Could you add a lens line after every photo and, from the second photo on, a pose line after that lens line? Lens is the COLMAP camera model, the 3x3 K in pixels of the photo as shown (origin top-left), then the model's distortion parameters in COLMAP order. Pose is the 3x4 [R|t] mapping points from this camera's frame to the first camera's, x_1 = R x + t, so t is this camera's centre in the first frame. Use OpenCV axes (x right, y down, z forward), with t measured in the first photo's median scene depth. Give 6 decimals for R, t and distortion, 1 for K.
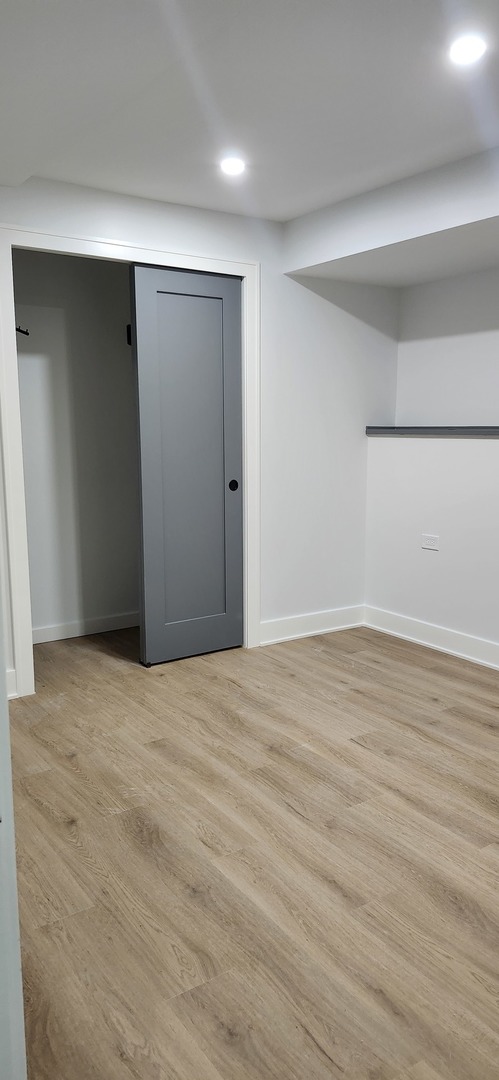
lens RADIAL K [[756.3, 0, 246.9], [0, 756.3, 542.2], [0, 0, 1]] dist [0.061087, -0.007808]
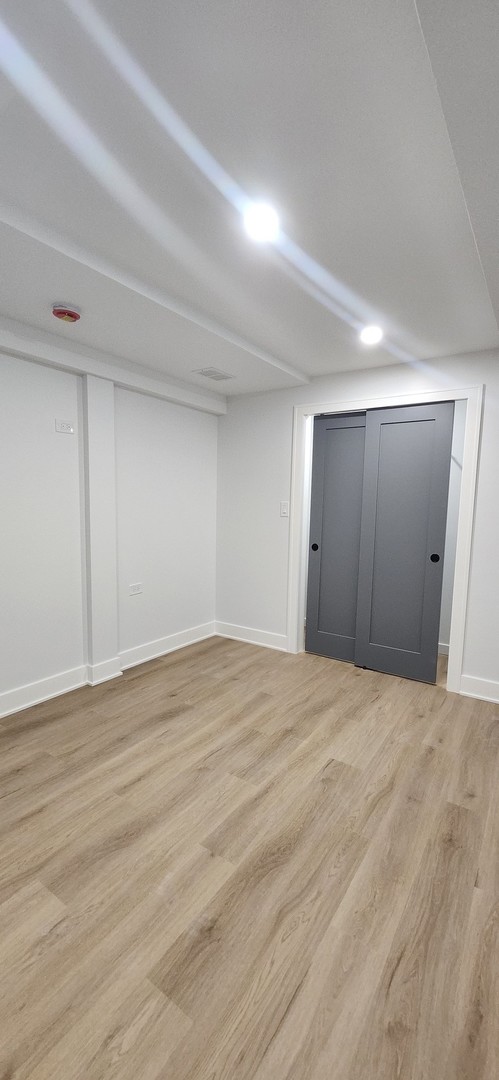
lens RADIAL K [[430.6, 0, 254.1], [0, 430.6, 535.2], [0, 0, 1]] dist [0.001434, 0.000629]
pose [[0.379582, 0.082502, -0.921472, 0.689646], [-0.178451, 0.983841, 0.014576, -0.087463], [0.907785, 0.158905, 0.388171, 0.534403]]
